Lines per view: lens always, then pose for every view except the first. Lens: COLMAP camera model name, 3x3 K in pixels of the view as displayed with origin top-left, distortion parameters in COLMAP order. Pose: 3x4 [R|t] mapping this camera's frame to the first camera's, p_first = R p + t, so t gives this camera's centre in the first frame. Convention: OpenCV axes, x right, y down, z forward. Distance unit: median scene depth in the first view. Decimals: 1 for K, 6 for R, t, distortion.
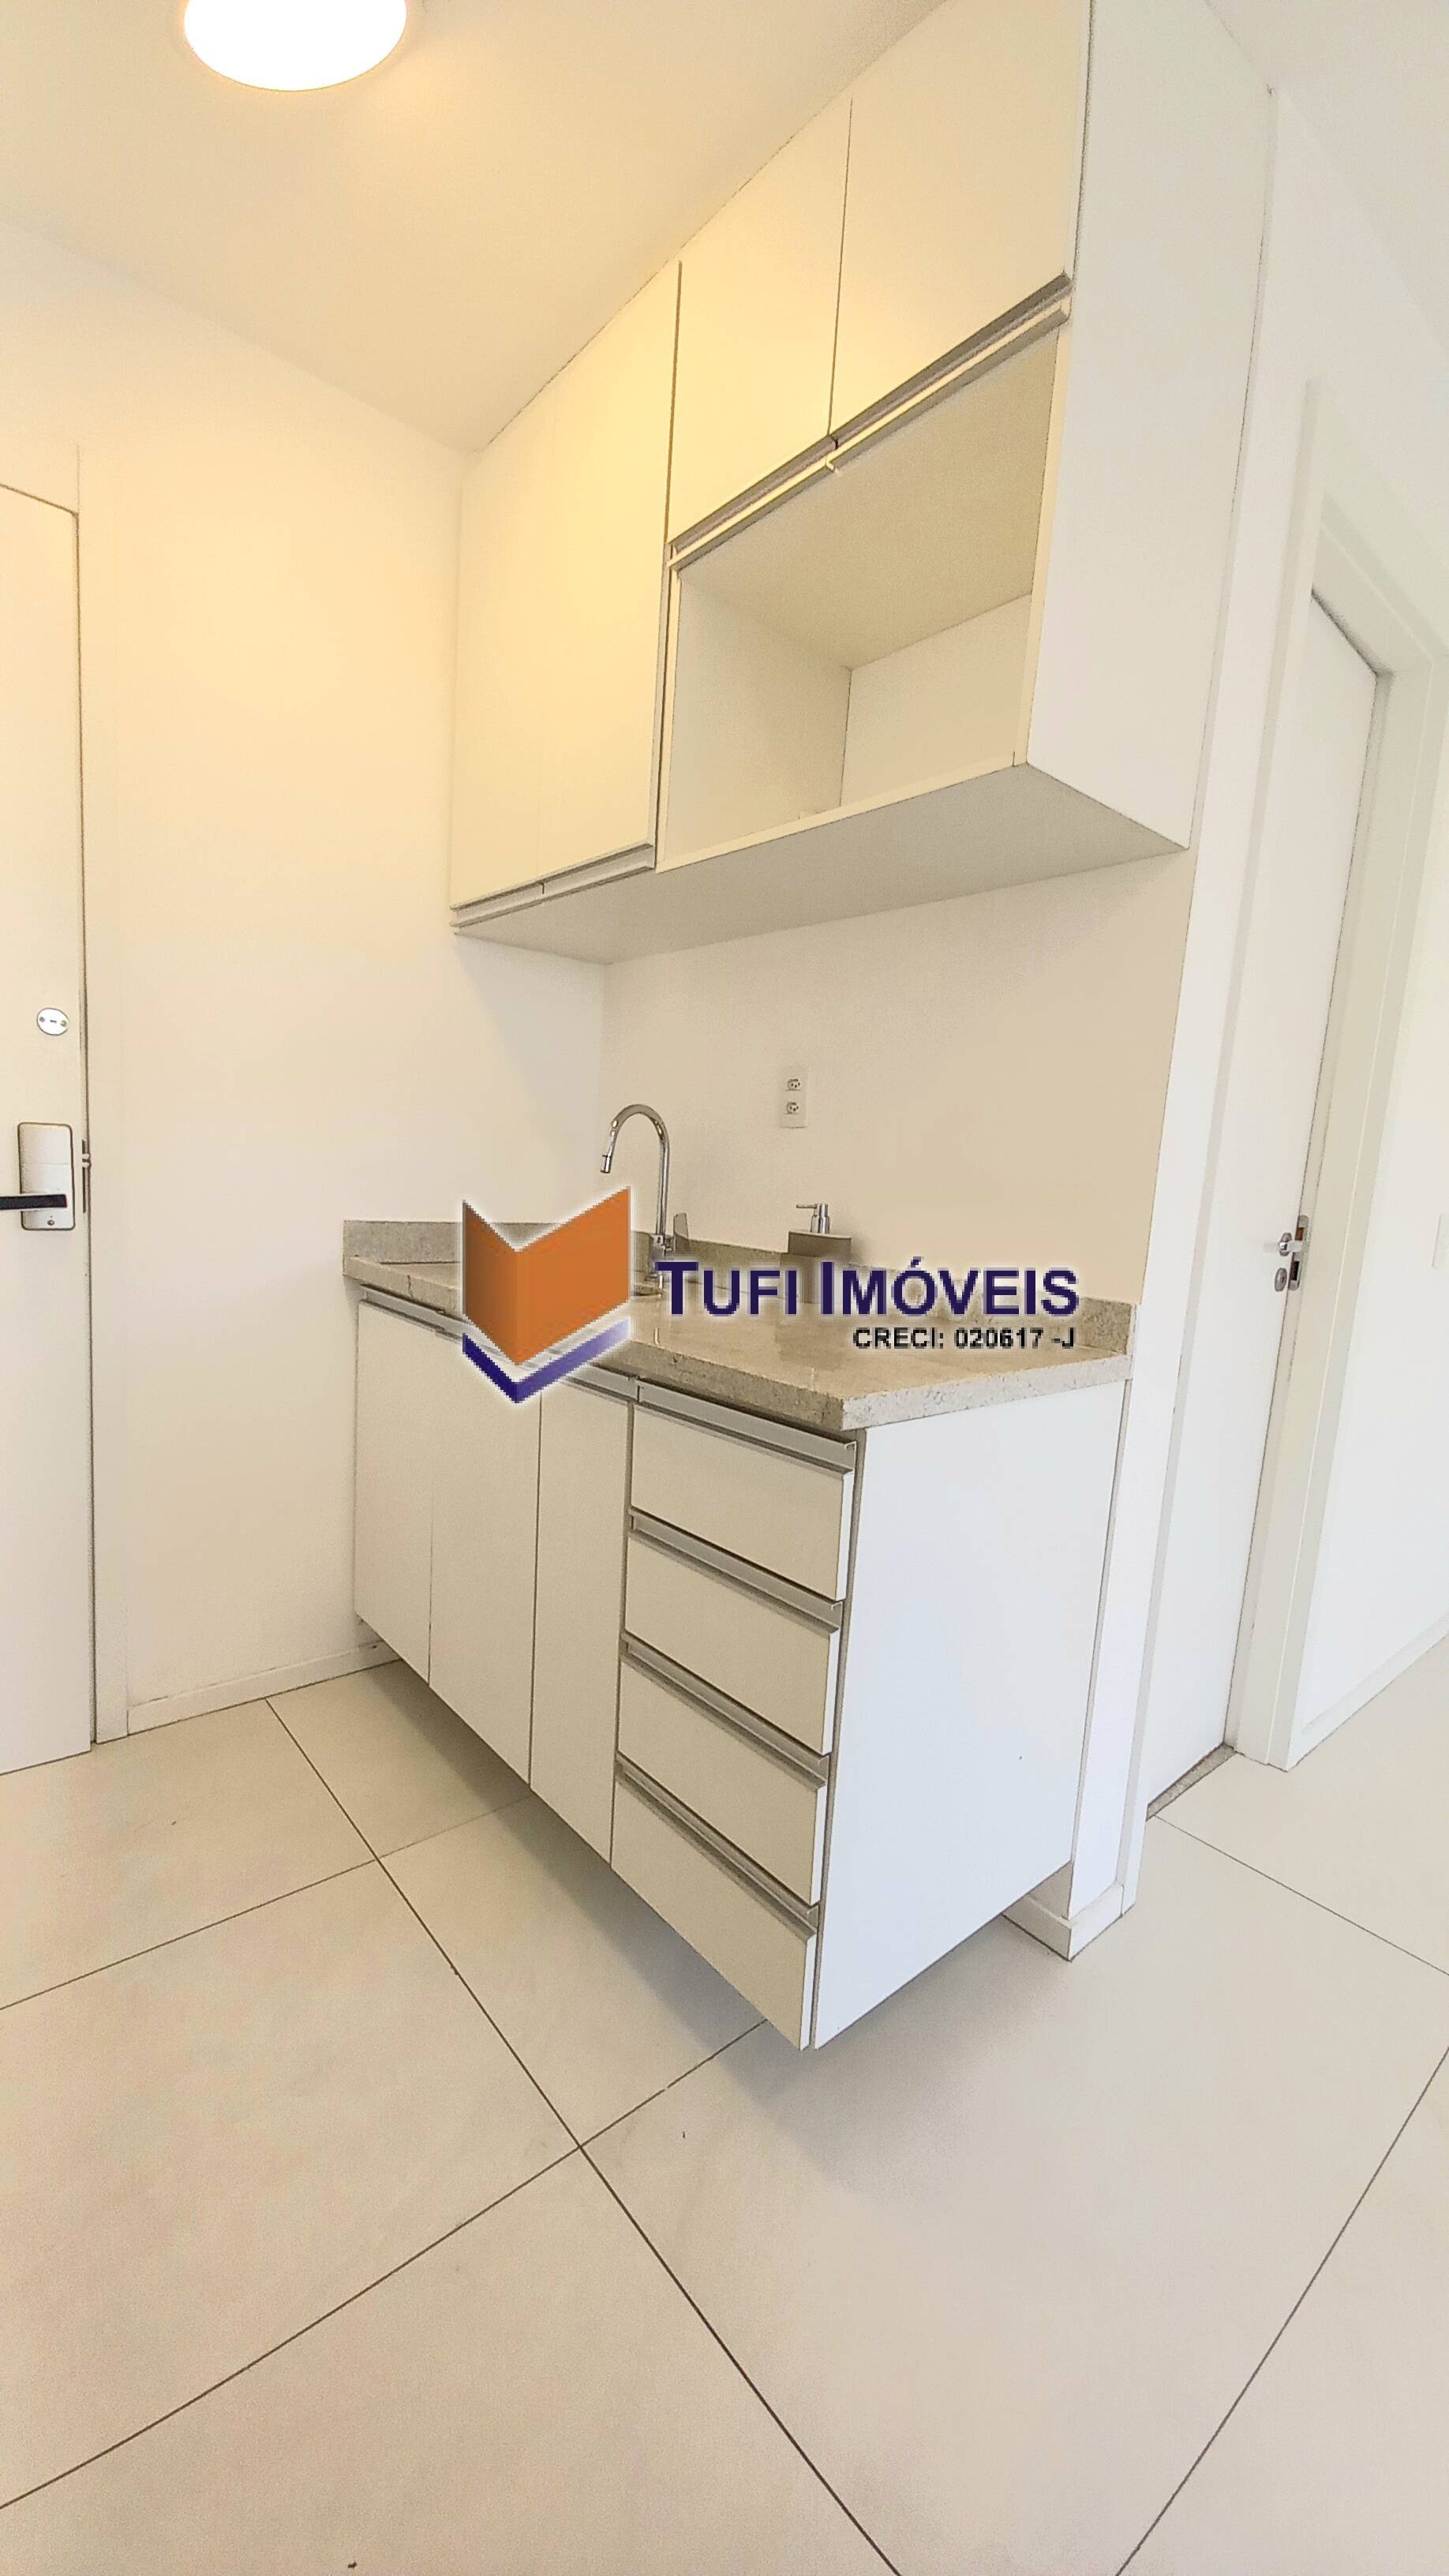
lens RADIAL K [[1017.0, 0, 717.7], [0, 1017.0, 1287.4], [0, 0, 1]] dist [-0.000178, -0.004517]
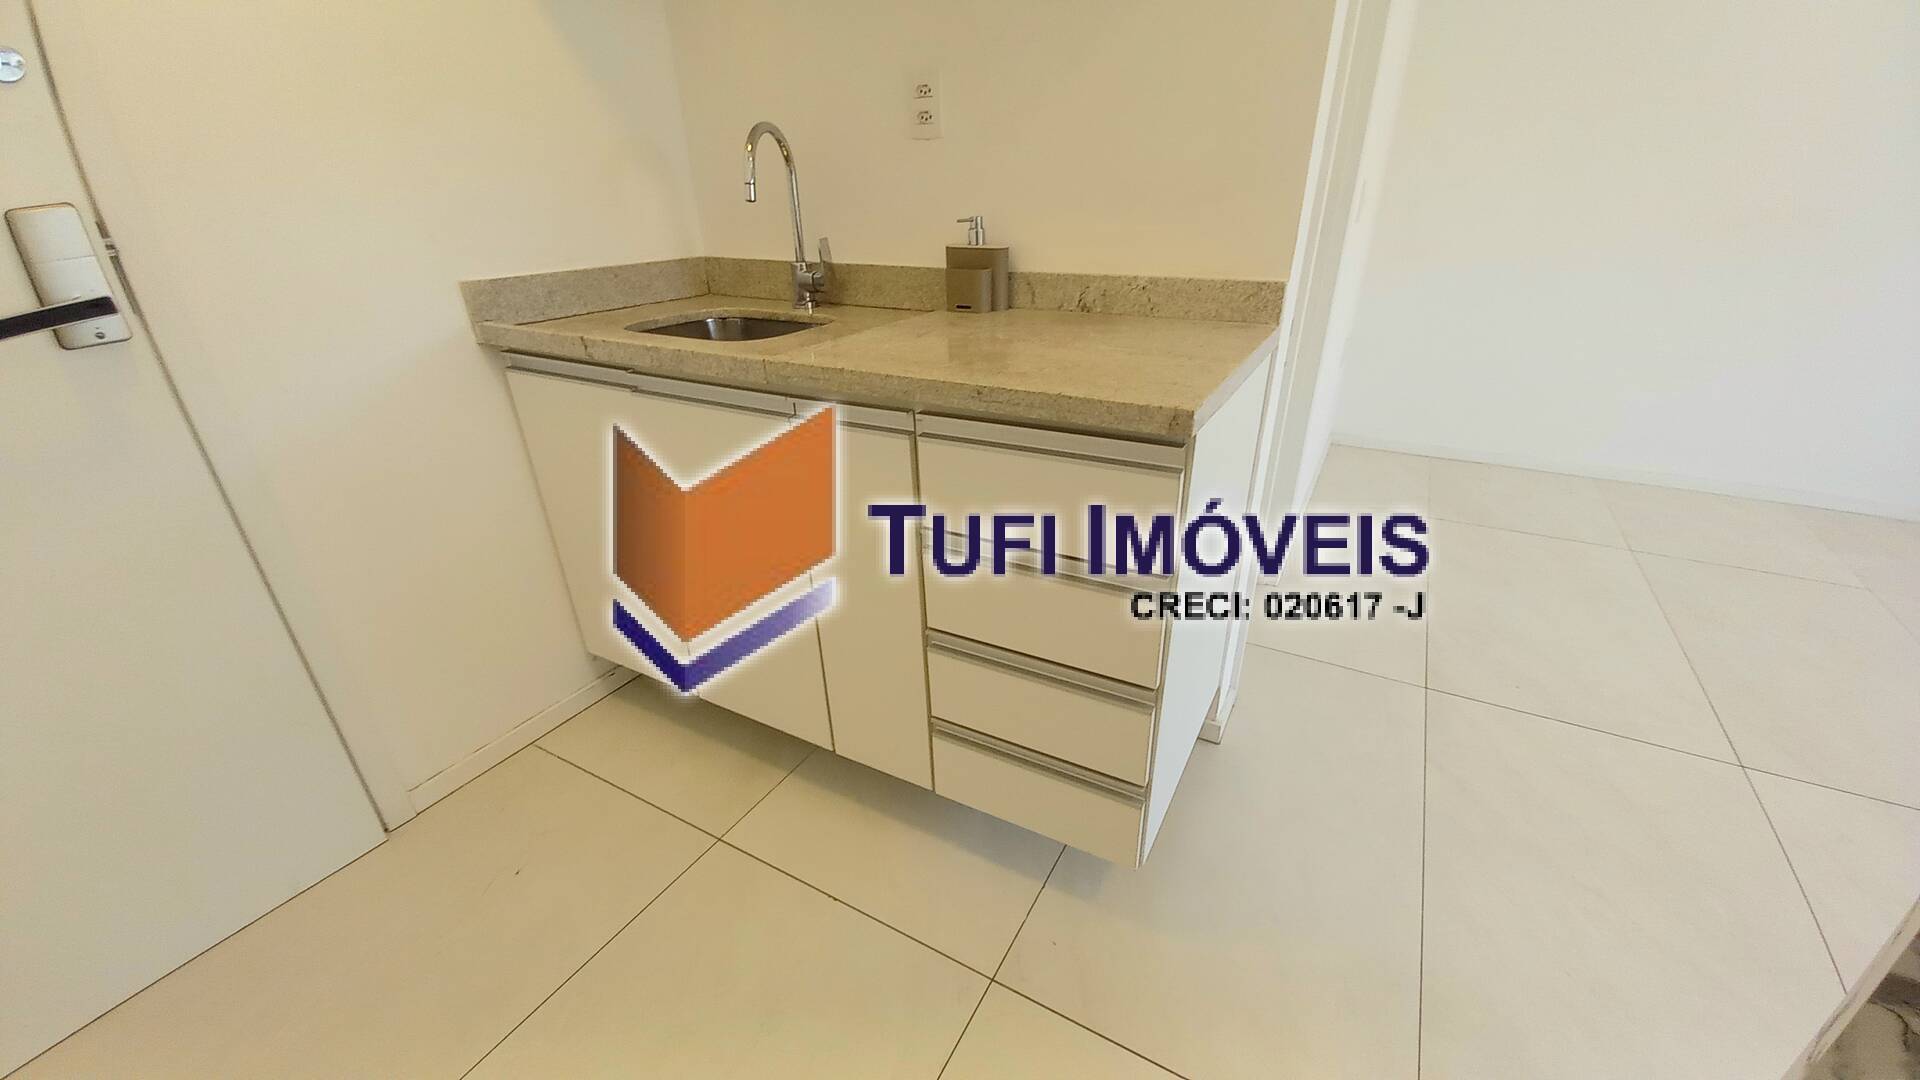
lens RADIAL K [[758.0, 0, 968.2], [0, 758.0, 546.1], [0, 0, 1]] dist [-0.000178, -0.004517]
pose [[0.930989, -0.220280, 0.291096, -0.220126], [0.110085, 0.929708, 0.351460, -0.040115], [-0.348054, -0.295160, 0.889797, 0.180106]]
